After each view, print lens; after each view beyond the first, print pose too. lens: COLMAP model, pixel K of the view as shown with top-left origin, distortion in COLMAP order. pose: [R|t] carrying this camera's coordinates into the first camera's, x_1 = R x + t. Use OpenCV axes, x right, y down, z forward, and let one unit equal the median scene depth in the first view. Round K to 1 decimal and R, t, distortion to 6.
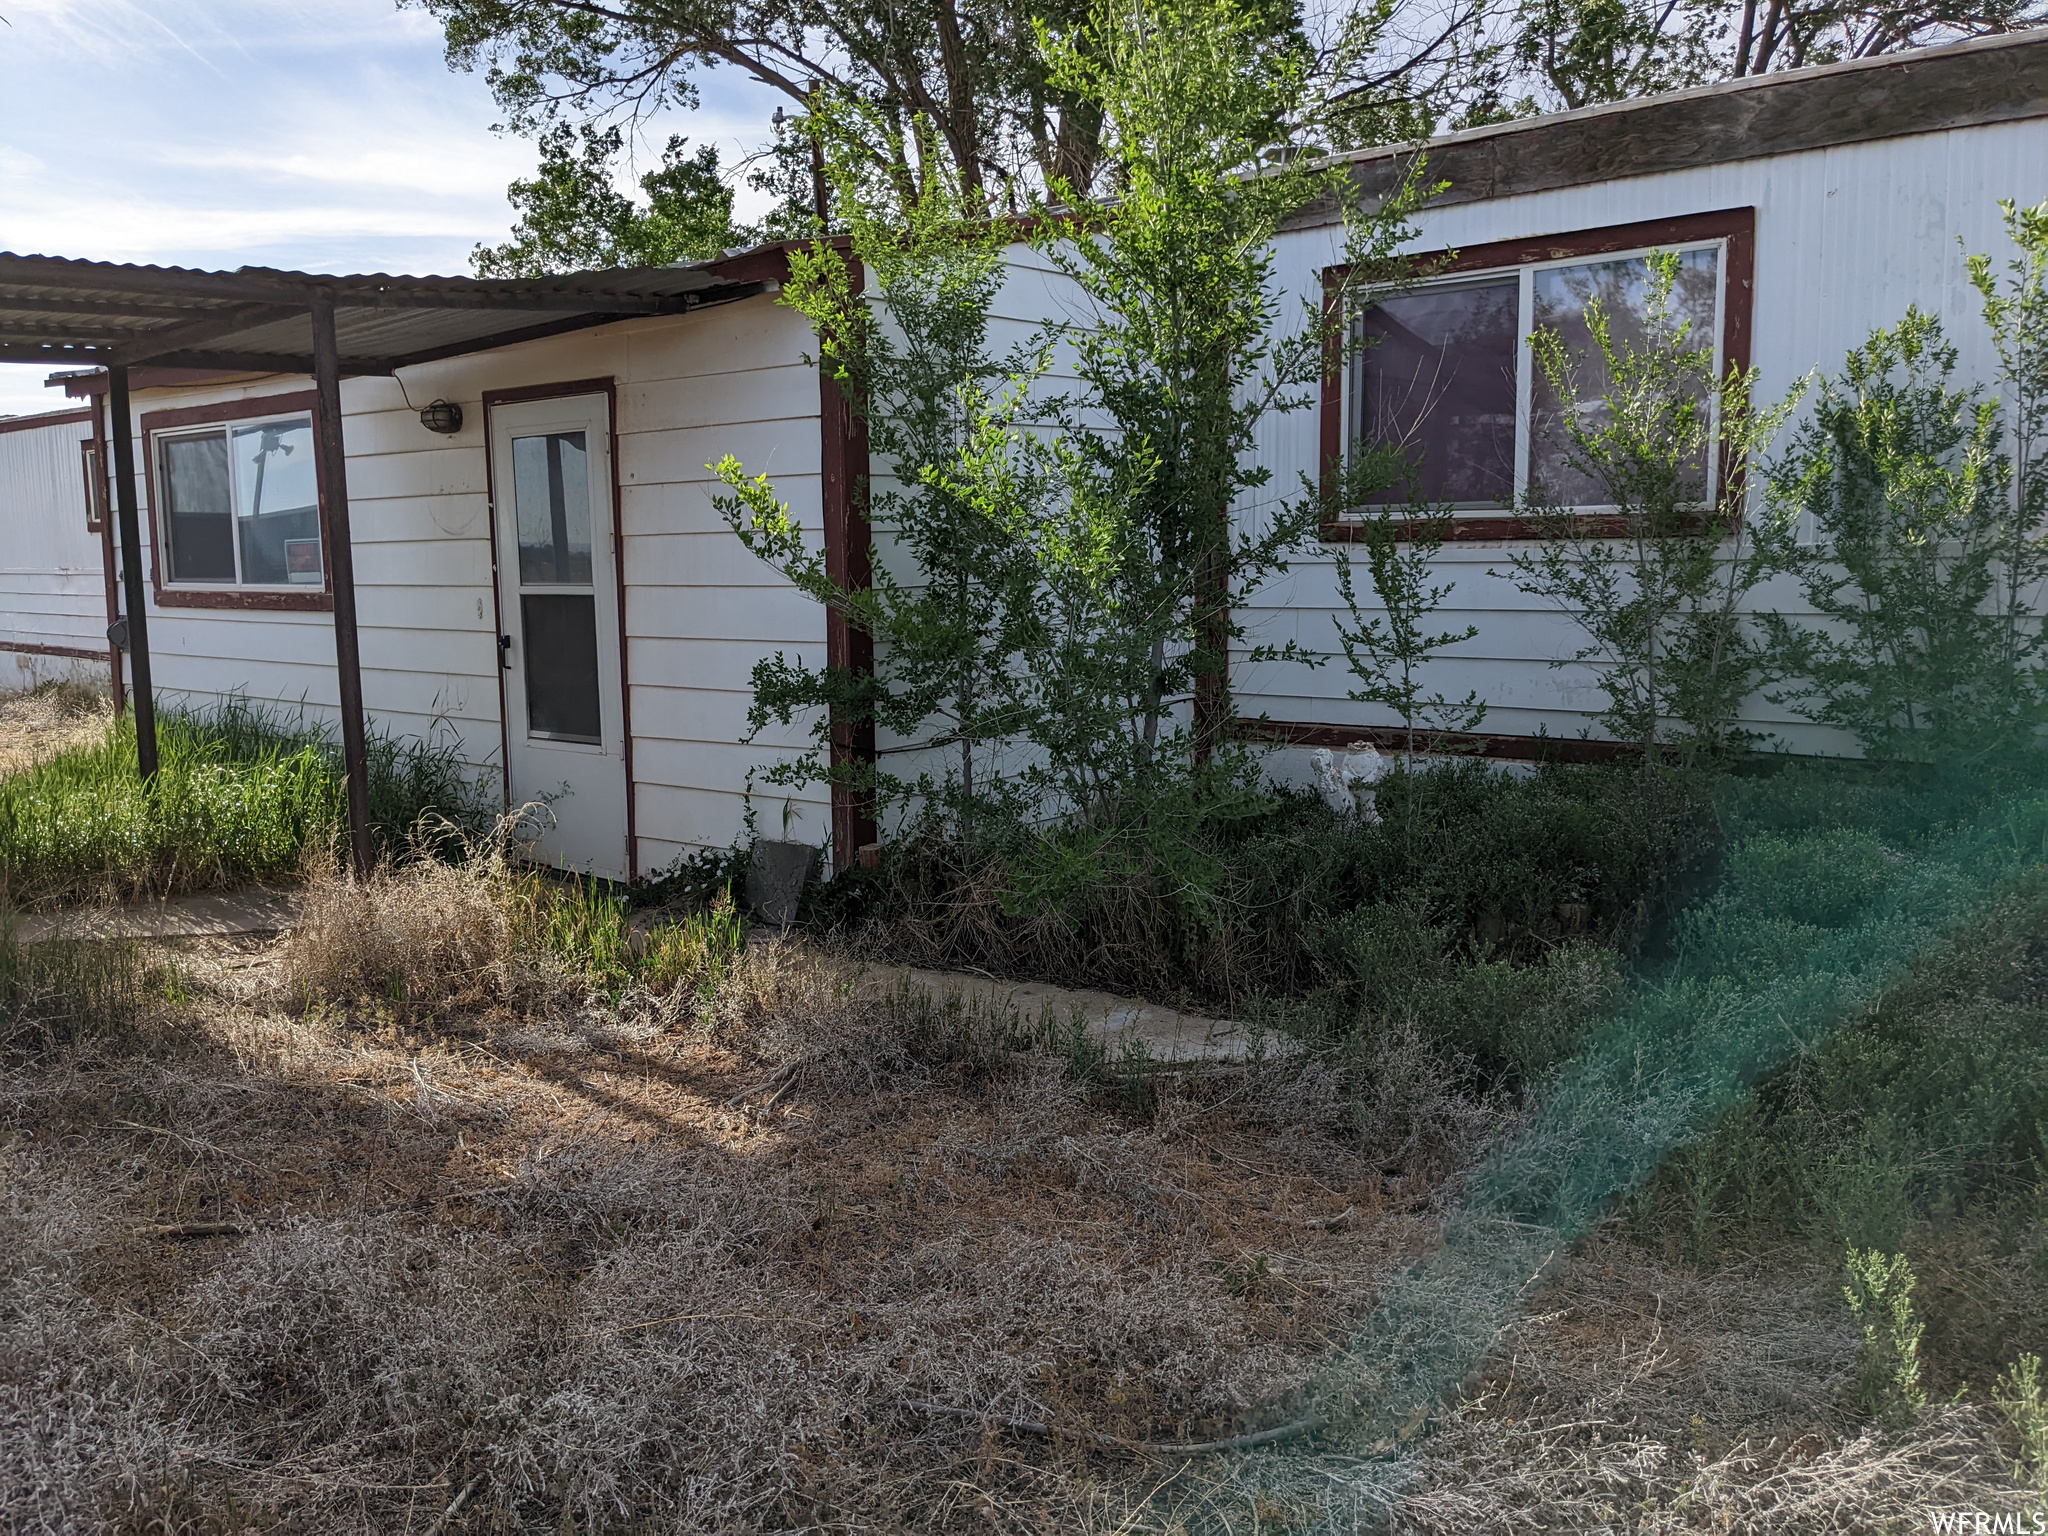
lens RADIAL K [[1570.4, 0, 975.5], [0, 1570.4, 738.7], [0, 0, 1]] dist [-0.002559, -0.003682]
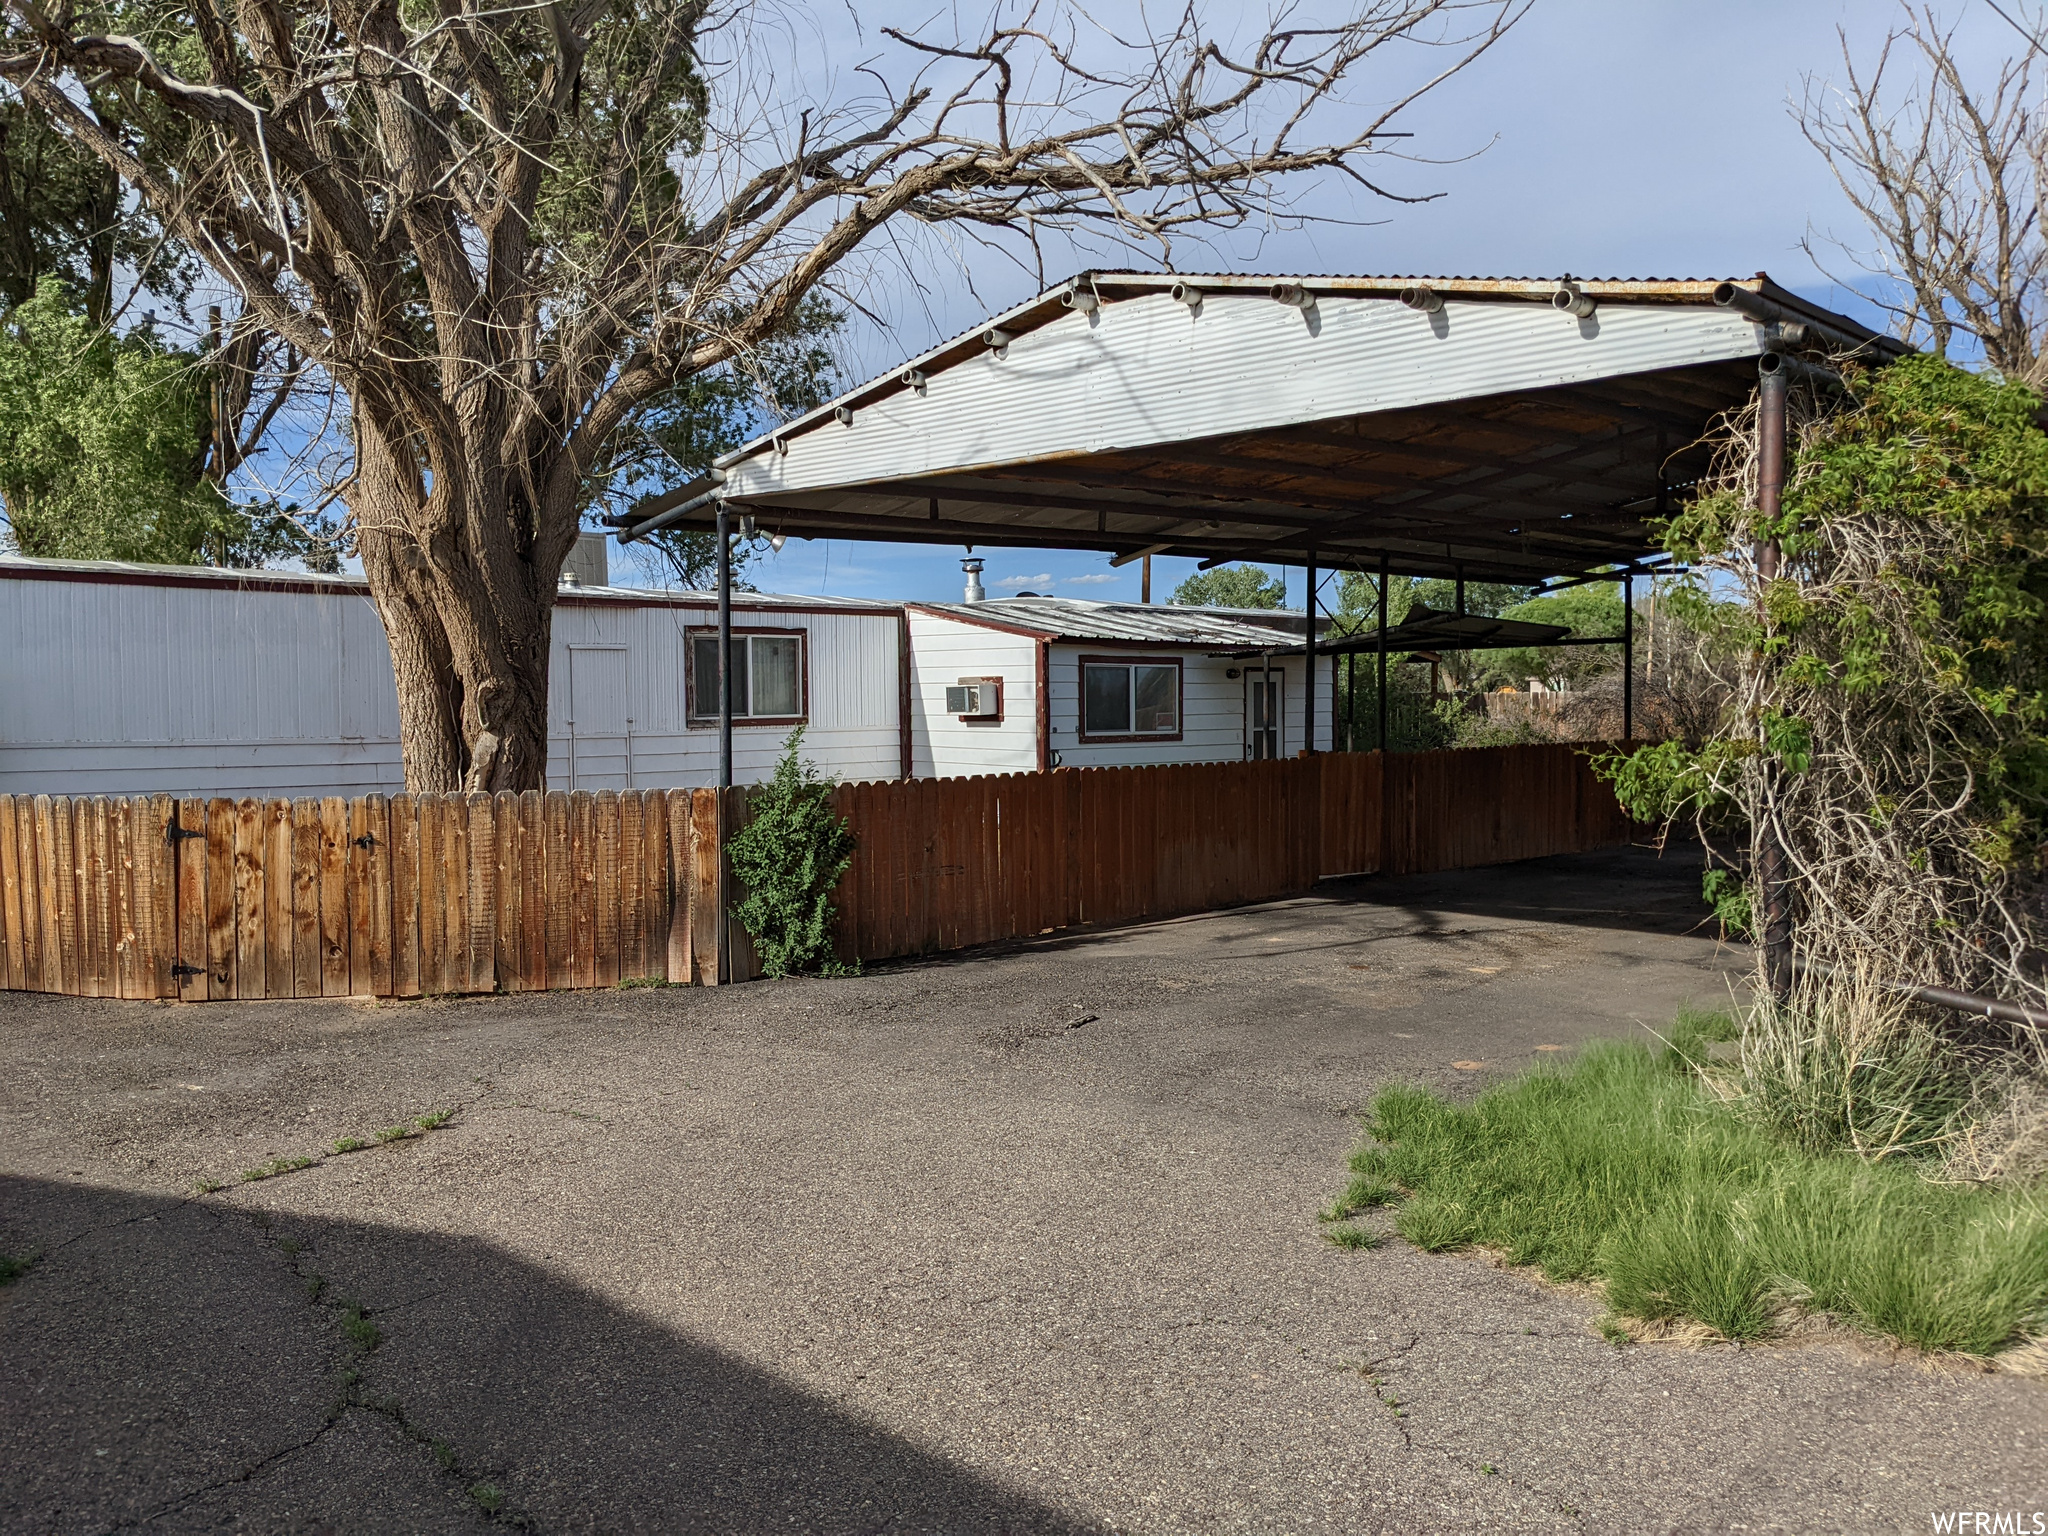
lens RADIAL K [[1598.3, 0, 1014.3], [0, 1598.3, 758.7], [0, 0, 1]] dist [0.043863, -0.077864]
pose [[0.121728, -0.003511, 0.992557, -3.487108], [0.144357, 0.989424, -0.014204, -0.060579], [-0.982010, 0.145012, 0.120948, 1.077098]]
